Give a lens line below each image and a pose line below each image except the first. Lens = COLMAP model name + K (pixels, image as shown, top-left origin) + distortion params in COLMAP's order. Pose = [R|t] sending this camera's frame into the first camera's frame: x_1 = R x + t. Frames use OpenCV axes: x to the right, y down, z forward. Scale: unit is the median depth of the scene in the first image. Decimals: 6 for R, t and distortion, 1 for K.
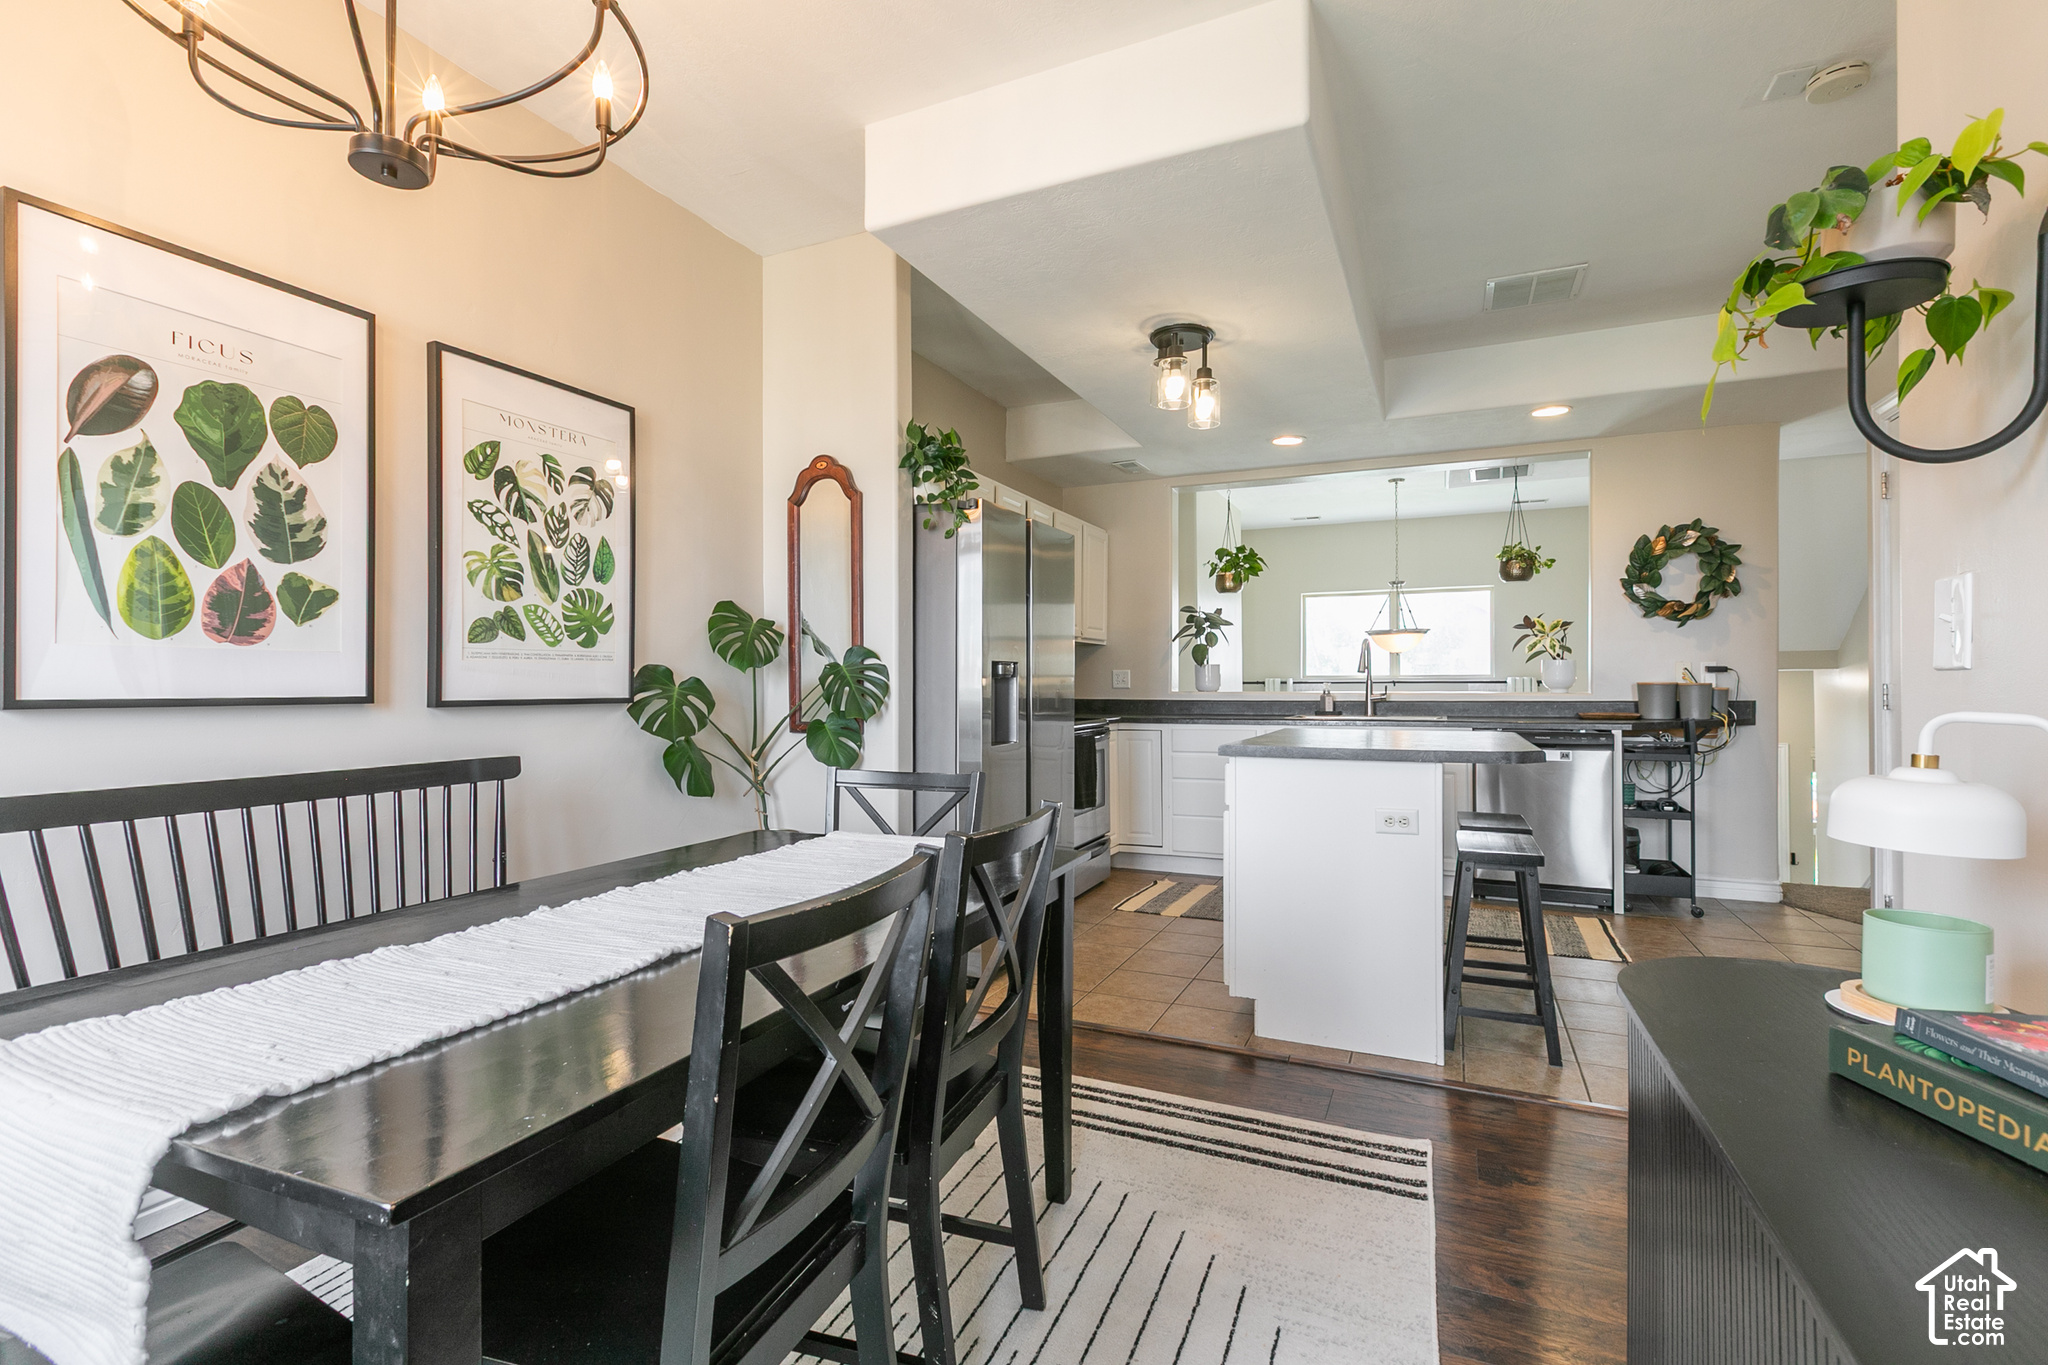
lens RADIAL K [[944.6, 0, 1031.4], [0, 944.6, 676.1], [0, 0, 1]] dist [0.003085, 0.000699]
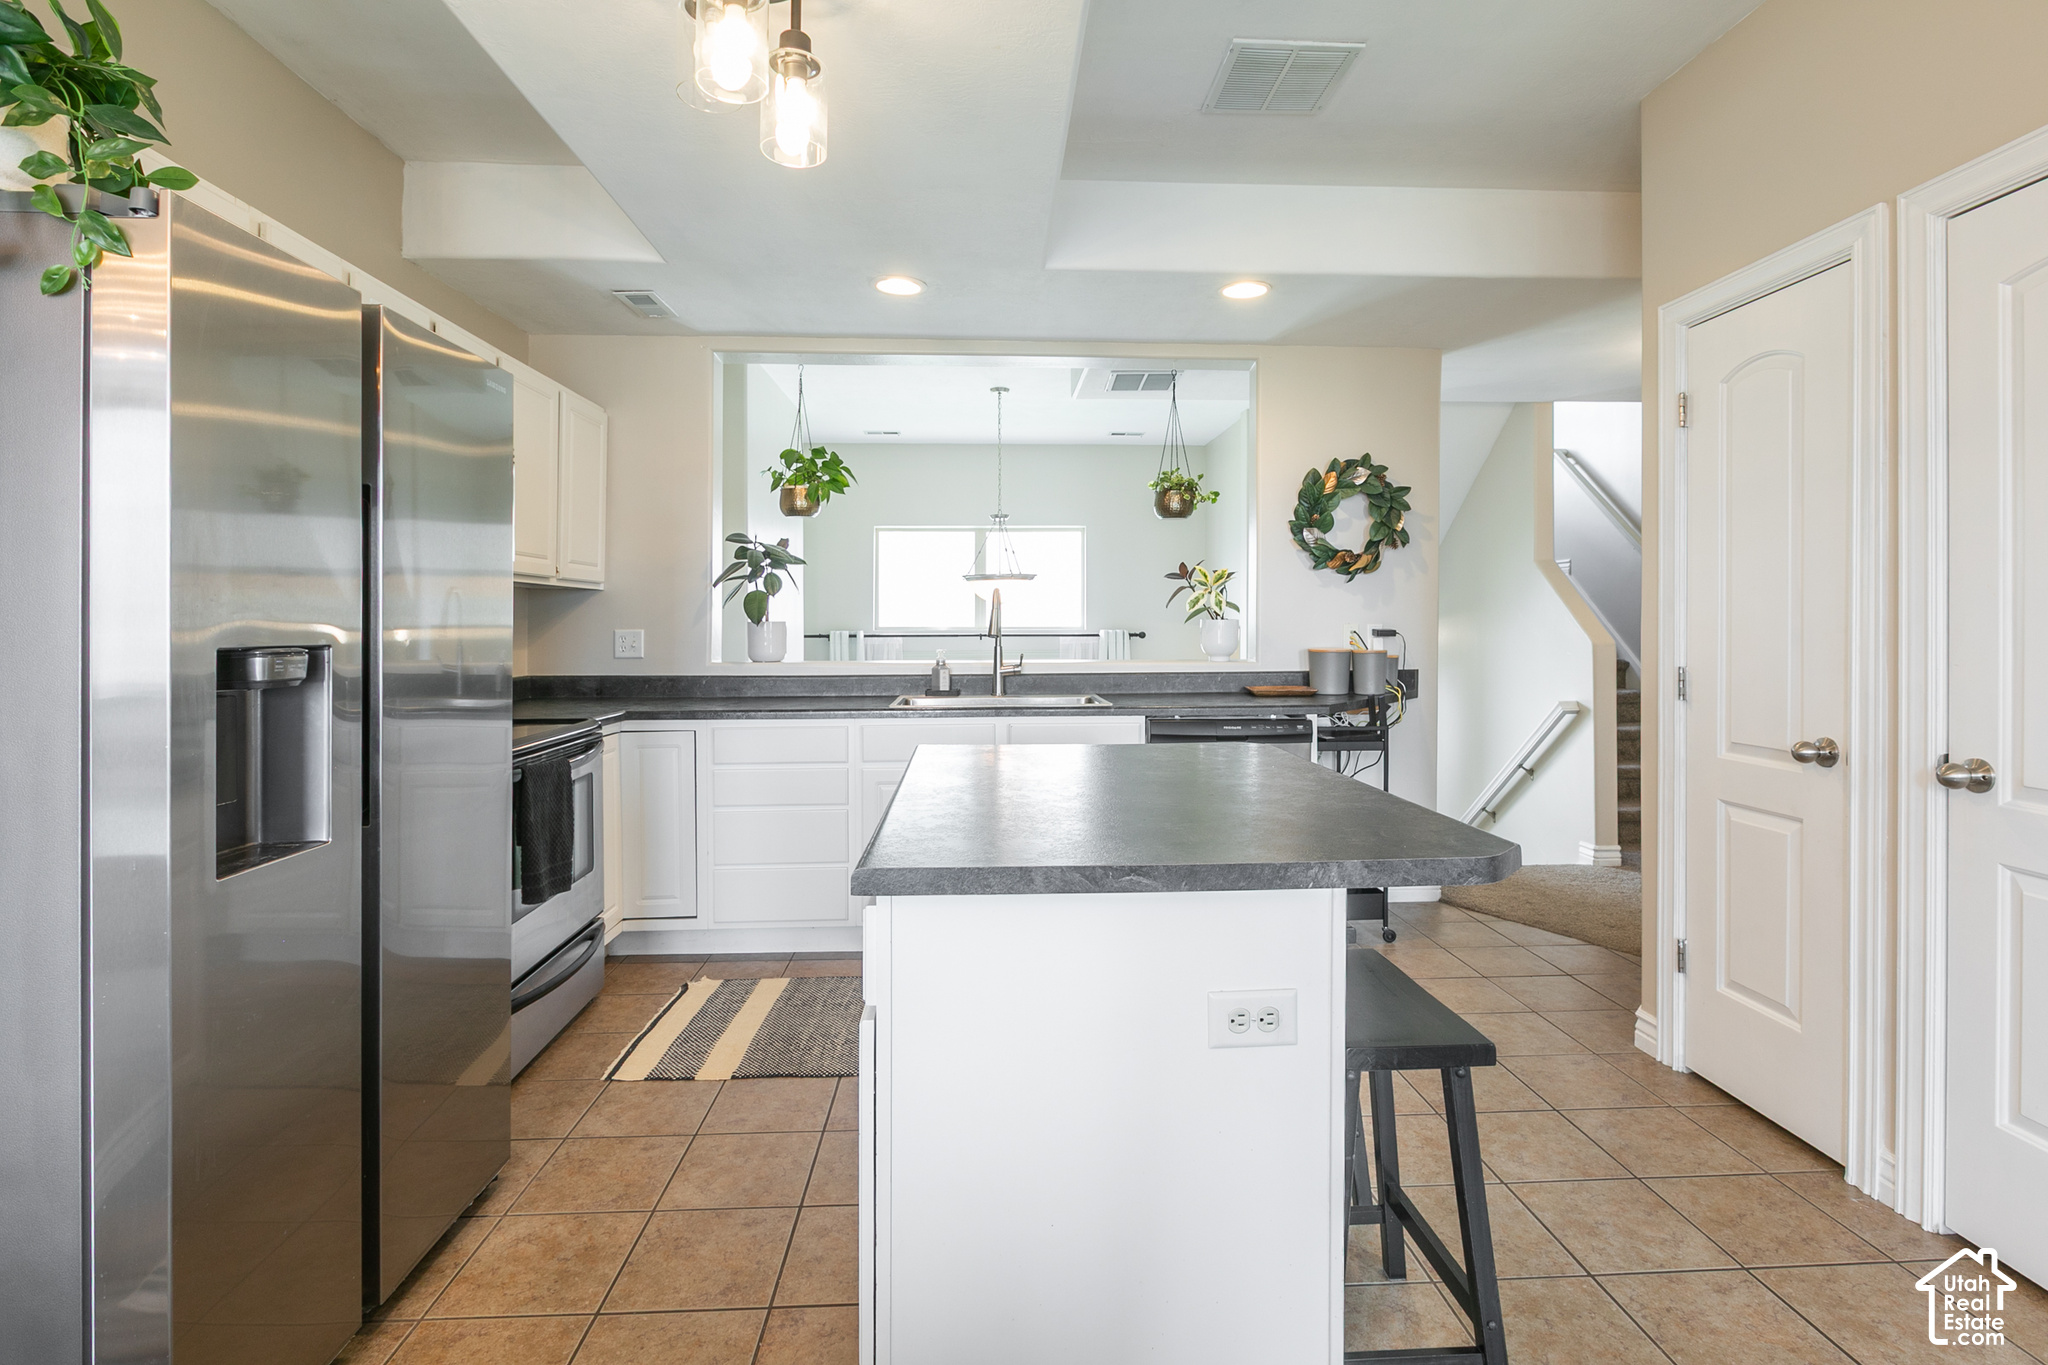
lens RADIAL K [[995.5, 0, 1041.0], [0, 995.5, 620.9], [0, 0, 1]] dist [0.001424, 0.000508]
pose [[0.889403, 0.001975, 0.457119, 0.042250], [-0.004265, 0.999983, 0.003979, -0.019183], [-0.457104, -0.005488, 0.889397, 0.329265]]
